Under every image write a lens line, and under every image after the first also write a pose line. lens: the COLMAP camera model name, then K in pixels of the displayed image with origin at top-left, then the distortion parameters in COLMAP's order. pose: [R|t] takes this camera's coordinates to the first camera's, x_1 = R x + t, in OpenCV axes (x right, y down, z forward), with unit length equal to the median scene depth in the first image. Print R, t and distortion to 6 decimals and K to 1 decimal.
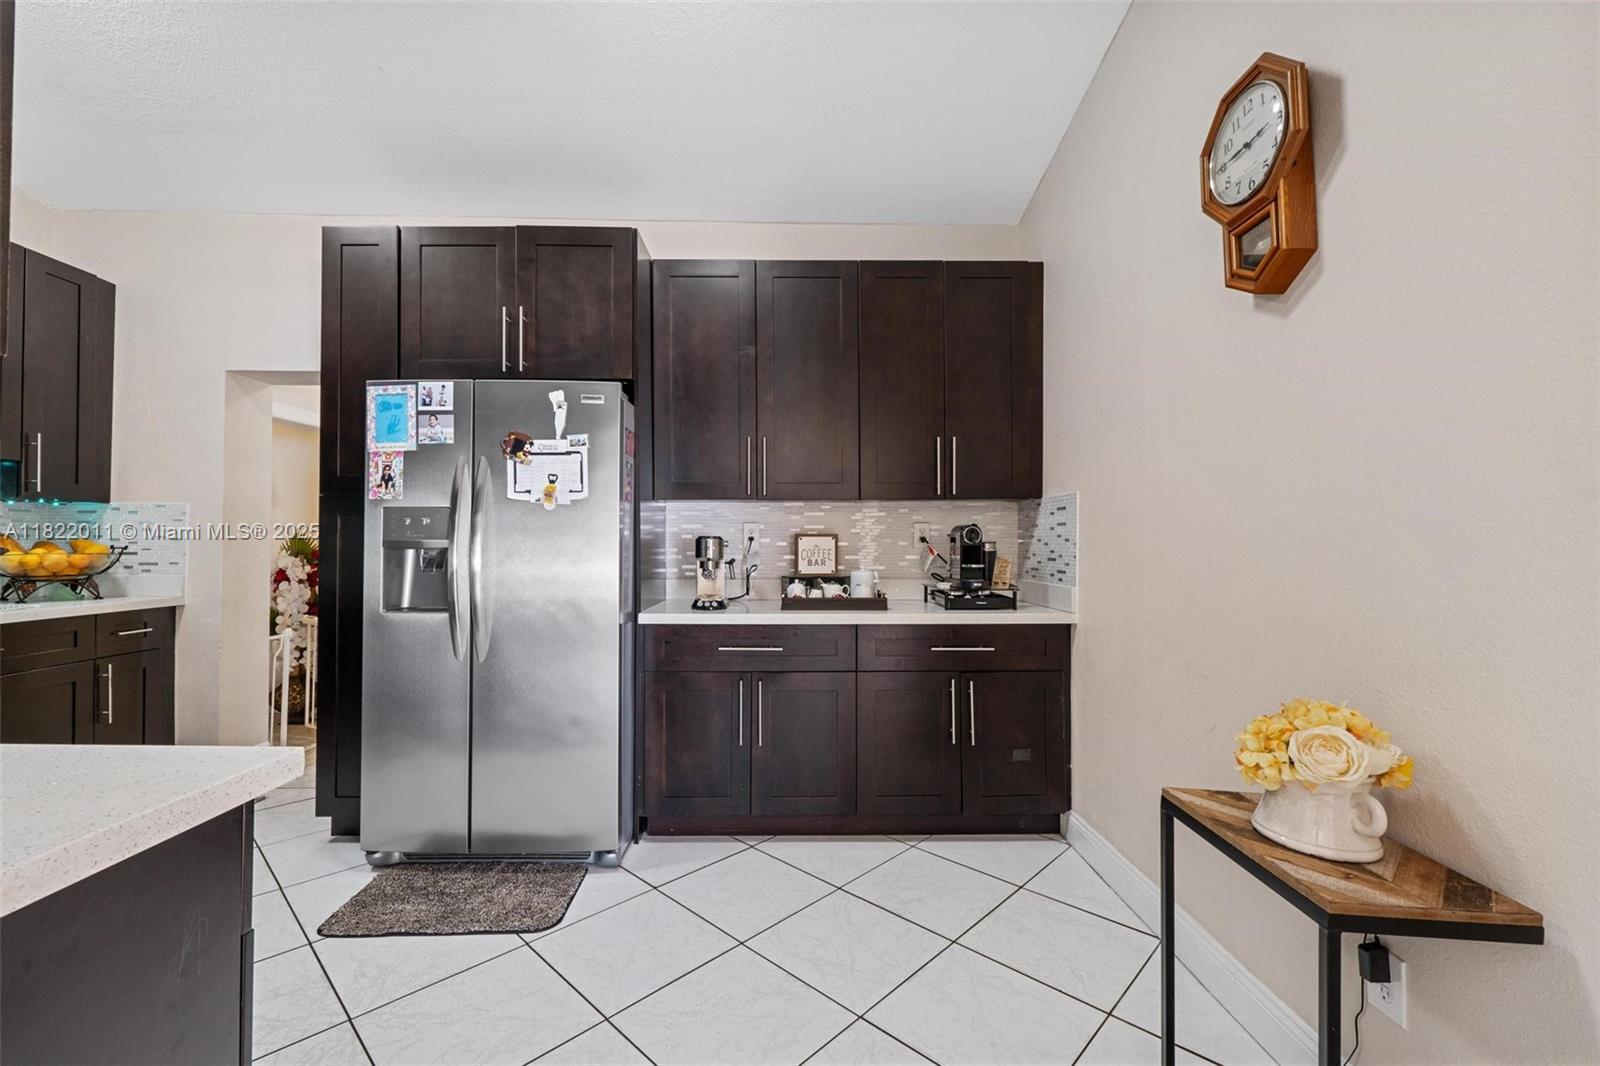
lens RADIAL K [[686.7, 0, 803.8], [0, 686.7, 533.1], [0, 0, 1]] dist [-0.005149, -0.000654]
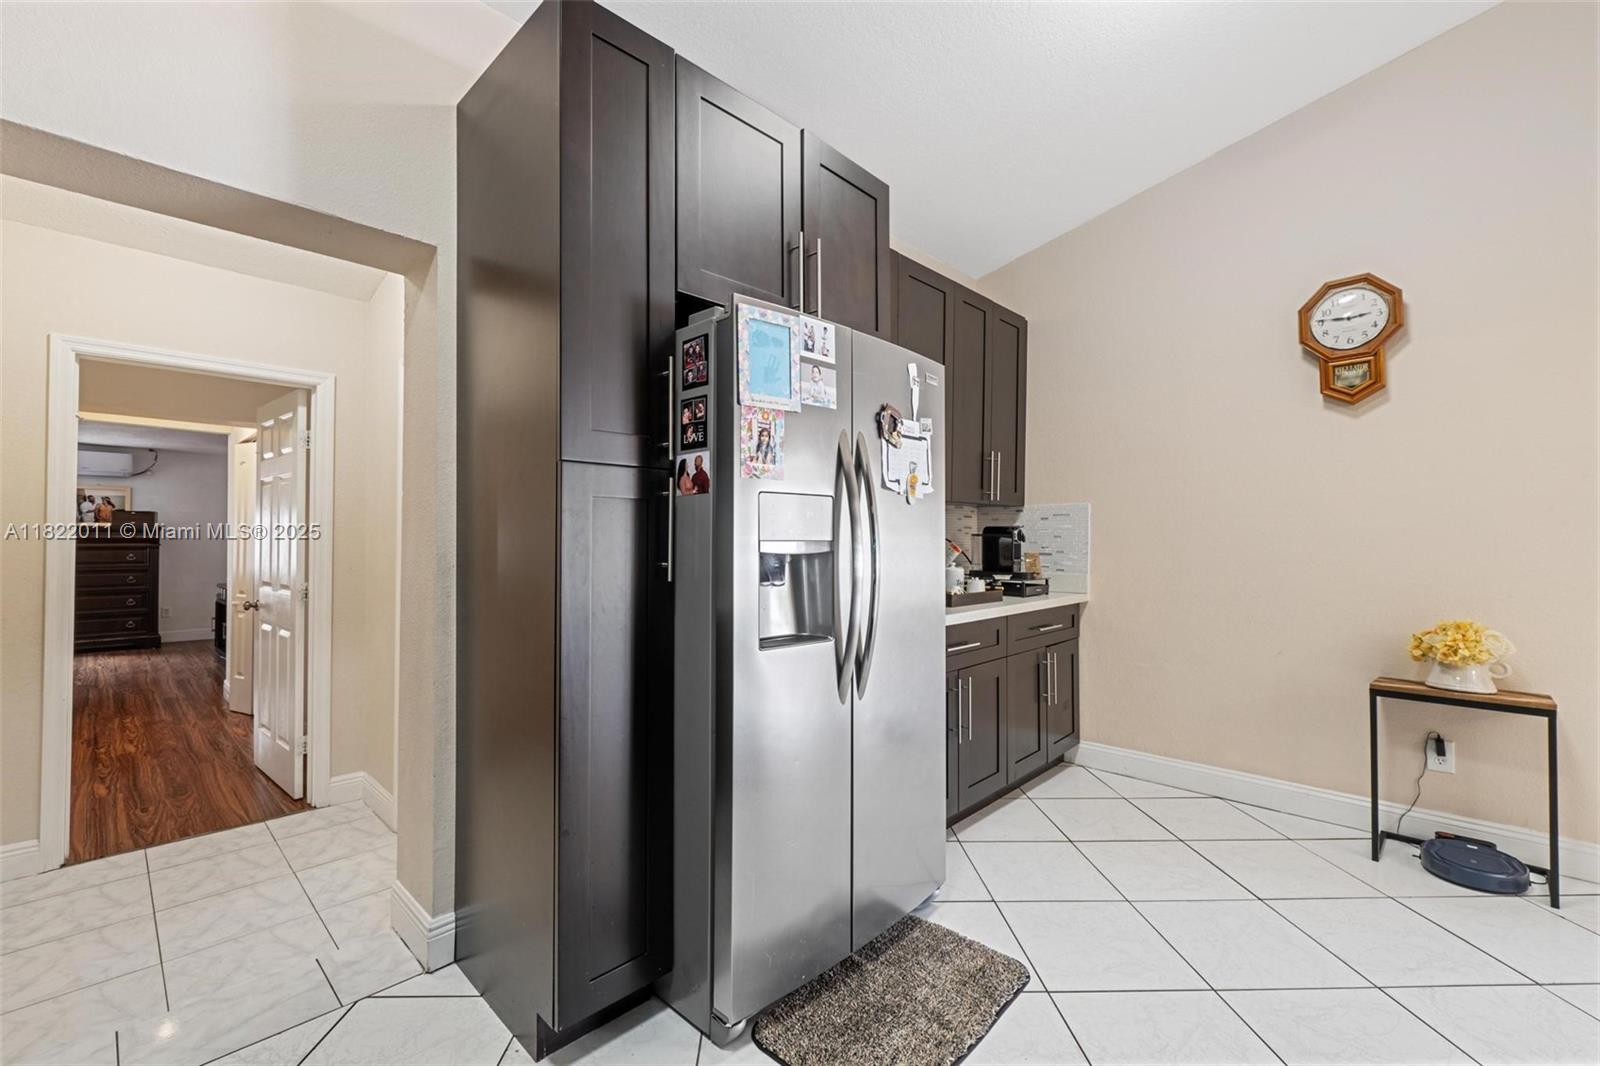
lens RADIAL K [[686.7, 0, 796.7], [0, 686.7, 534.3], [0, 0, 1]] dist [-0.005149, -0.000654]
pose [[0.700020, 0.003860, 0.714113, -1.064546], [-0.009878, 0.999942, 0.004278, 0.000731], [-0.714055, -0.010048, 0.700018, 0.510188]]
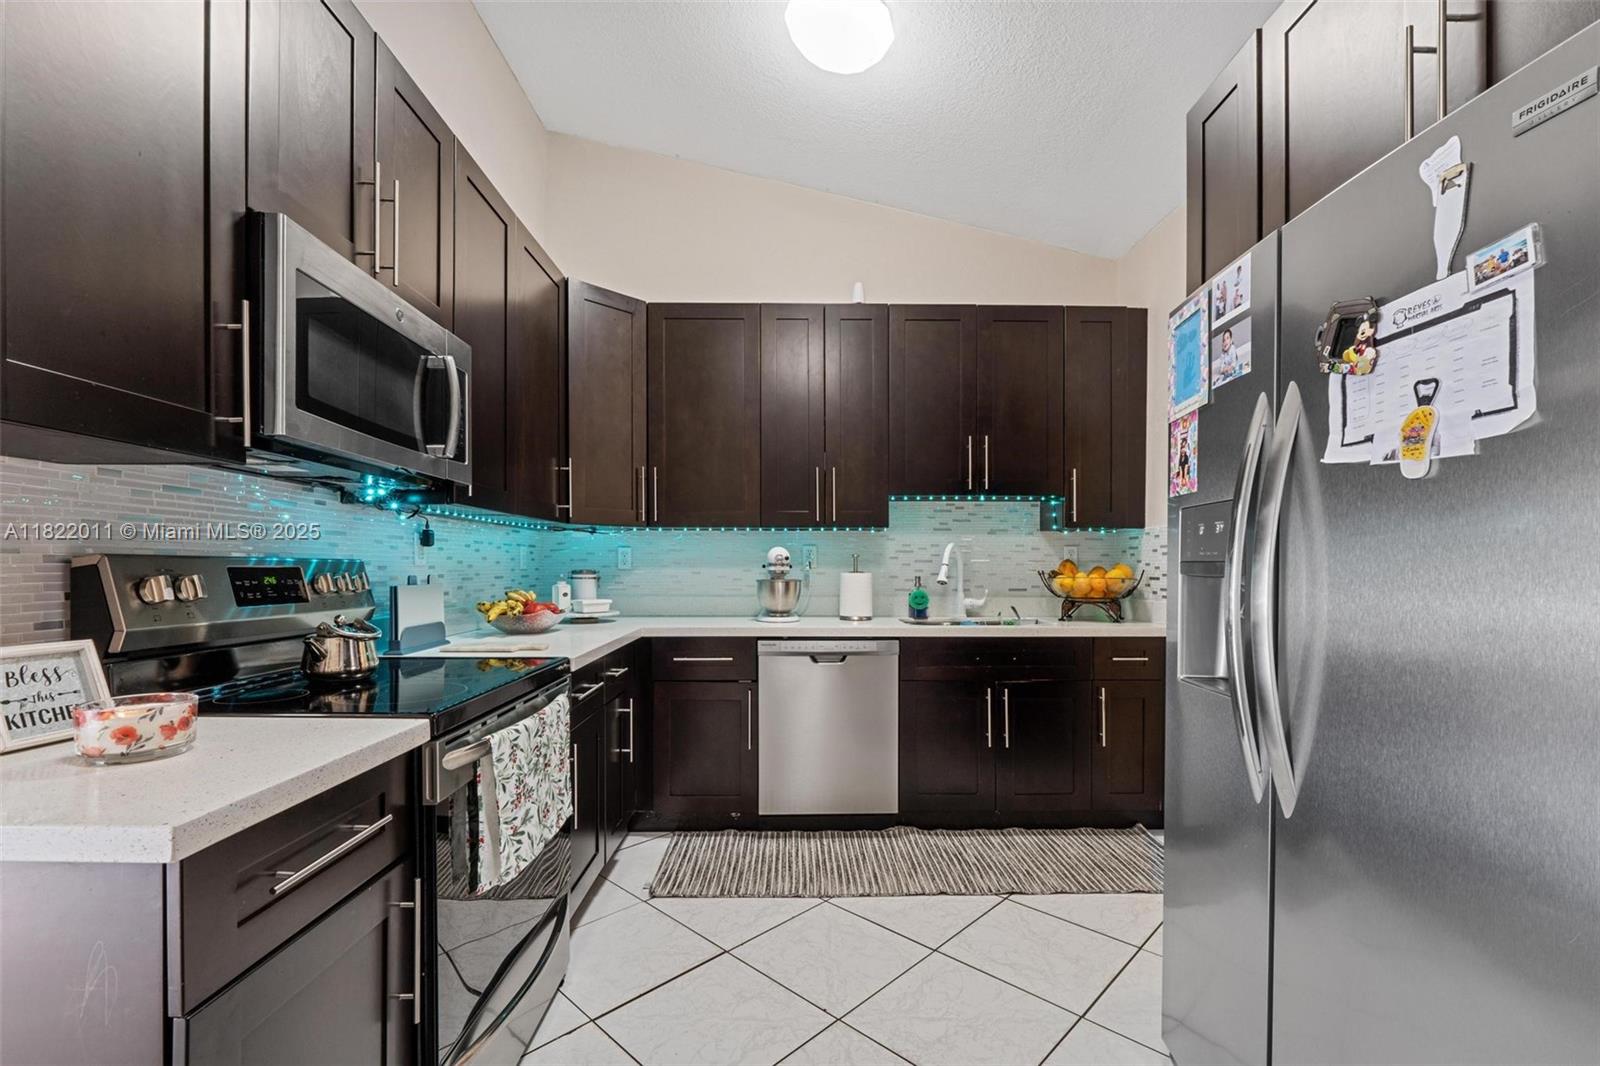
lens RADIAL K [[686.7, 0, 789.2], [0, 686.7, 568.5], [0, 0, 1]] dist [-0.005149, -0.000654]
pose [[-0.023015, 0.002664, -0.999732, 0.008419], [0.007986, 0.999965, 0.002481, 0.011857], [0.999703, -0.007927, -0.023036, 0.664156]]
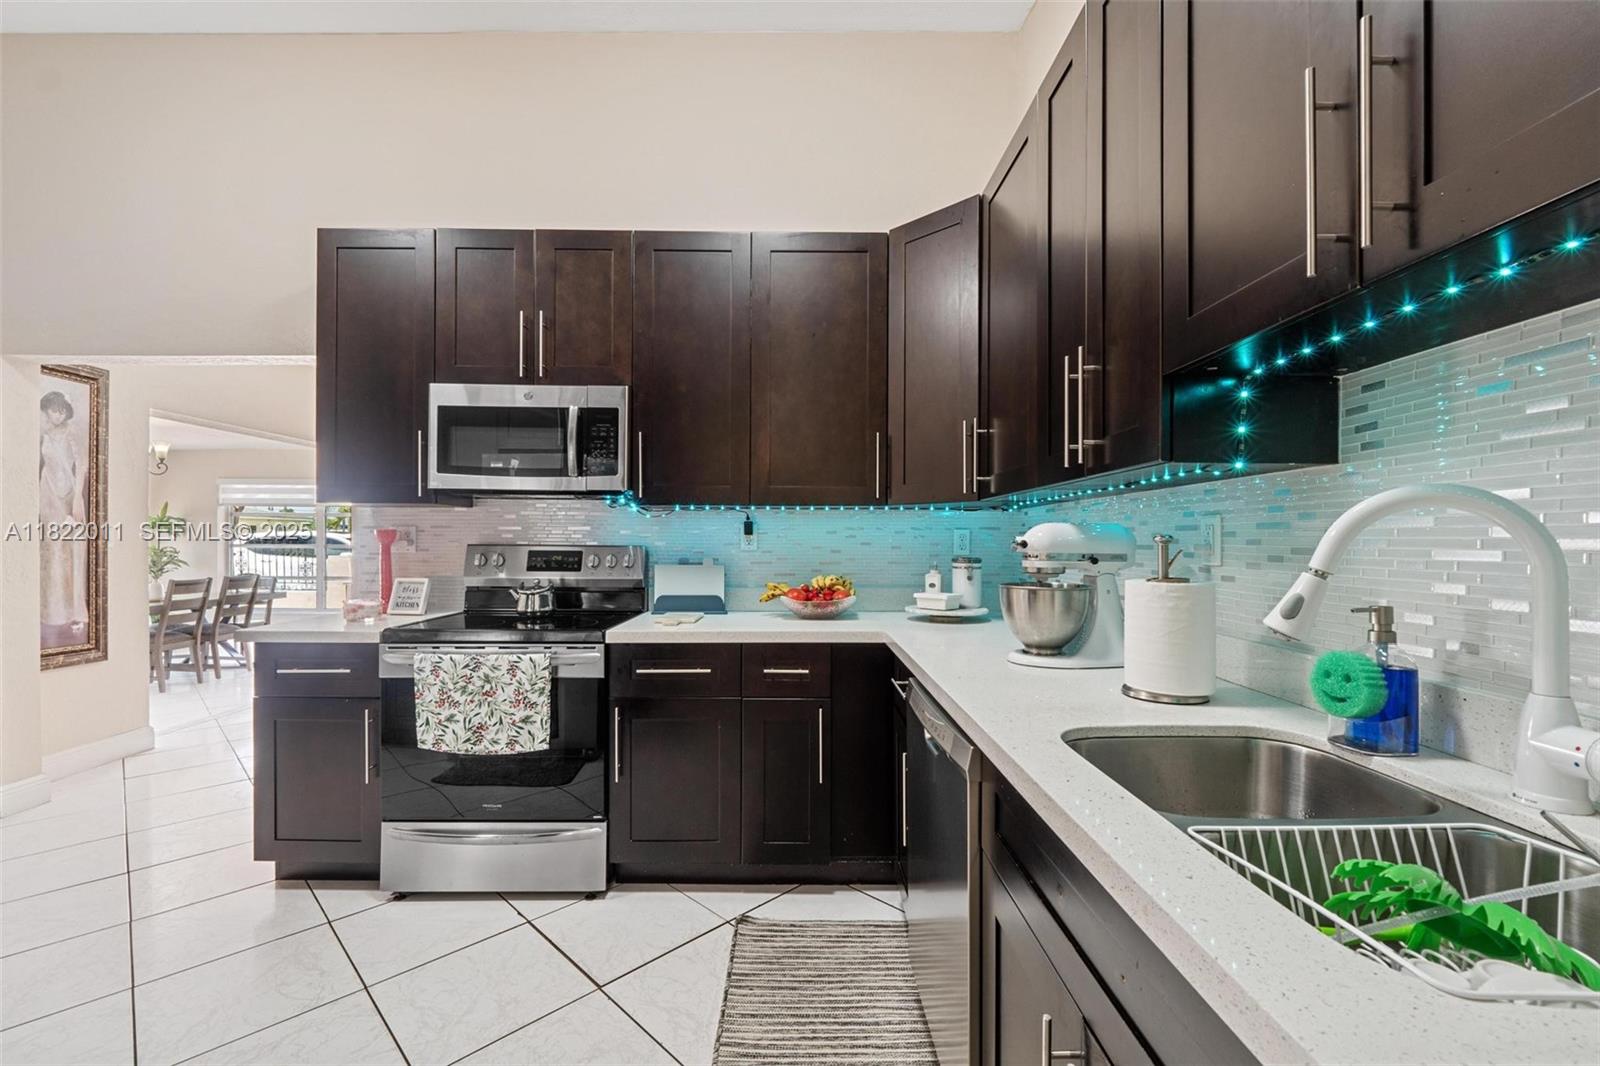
lens RADIAL K [[686.7, 0, 799.3], [0, 686.7, 536.1], [0, 0, 1]] dist [-0.005149, -0.000654]
pose [[-0.999703, -0.004461, 0.023960, -1.107642], [-0.004785, 0.999898, -0.013476, -0.003309], [-0.023897, -0.013587, -0.999622, 1.345244]]
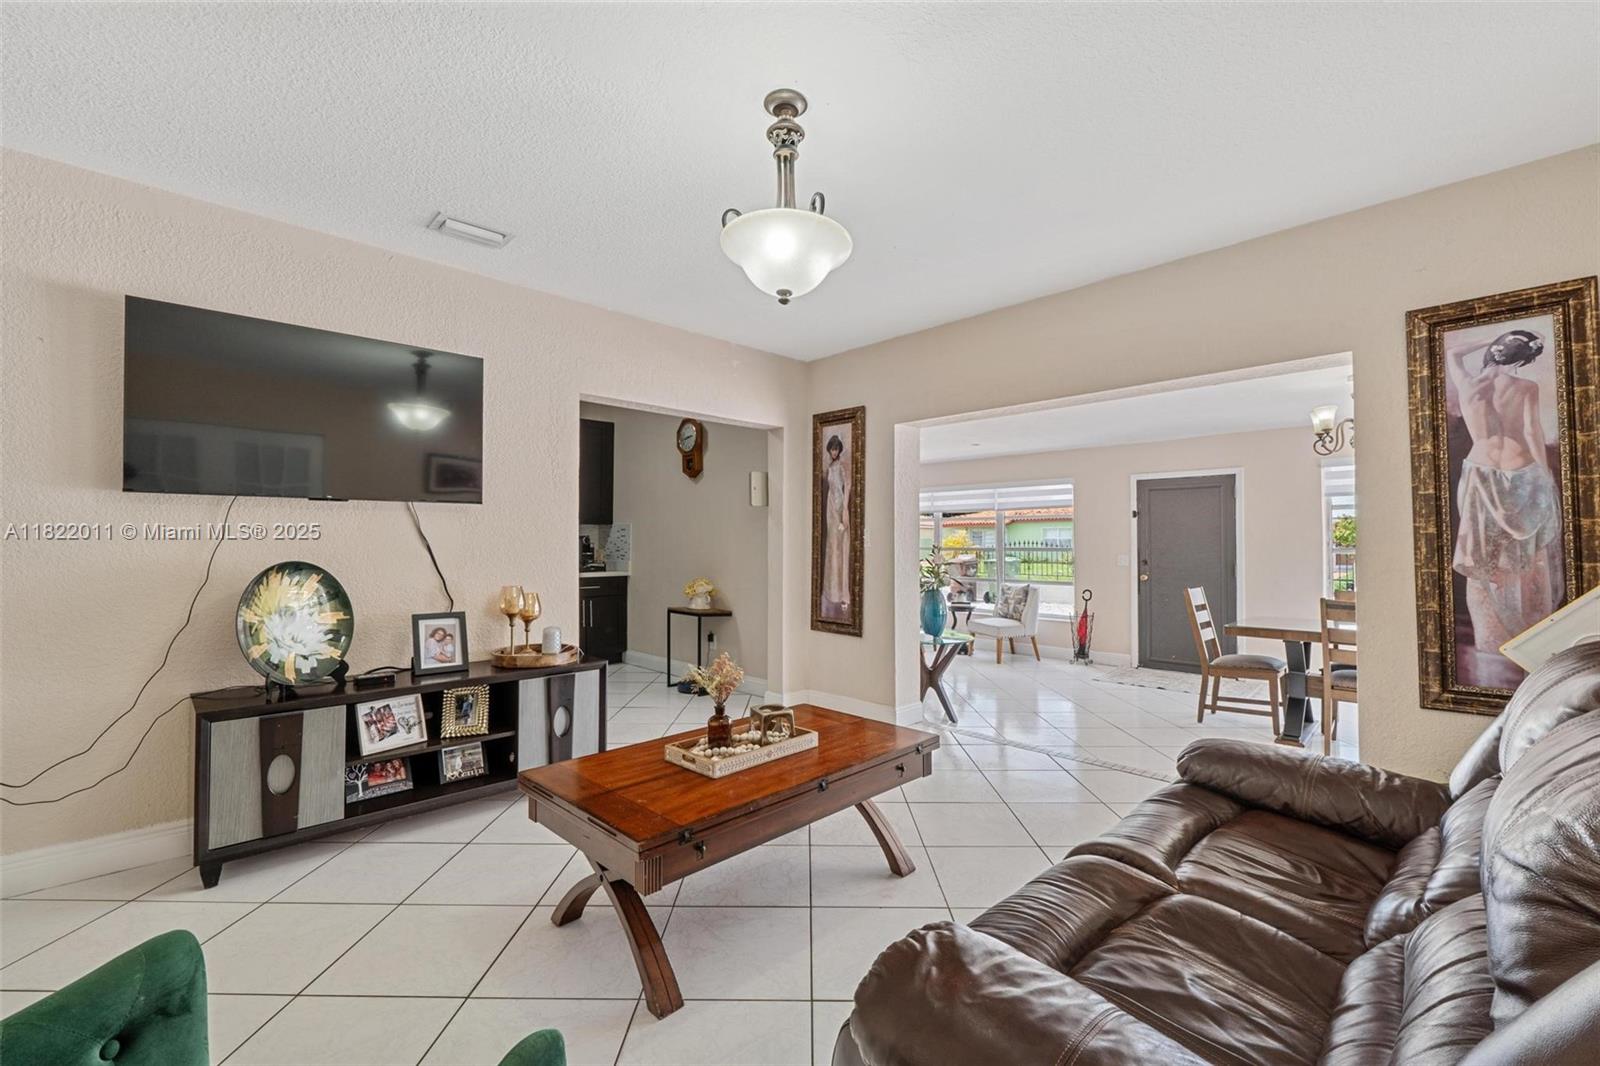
lens RADIAL K [[686.7, 0, 802.2], [0, 686.7, 529.6], [0, 0, 1]] dist [-0.005149, -0.000654]
pose [[0.740203, 0.013813, 0.672241, -0.939766], [-0.008863, 0.999903, -0.010787, -0.018217], [-0.672325, 0.002027, 0.740253, -1.465905]]
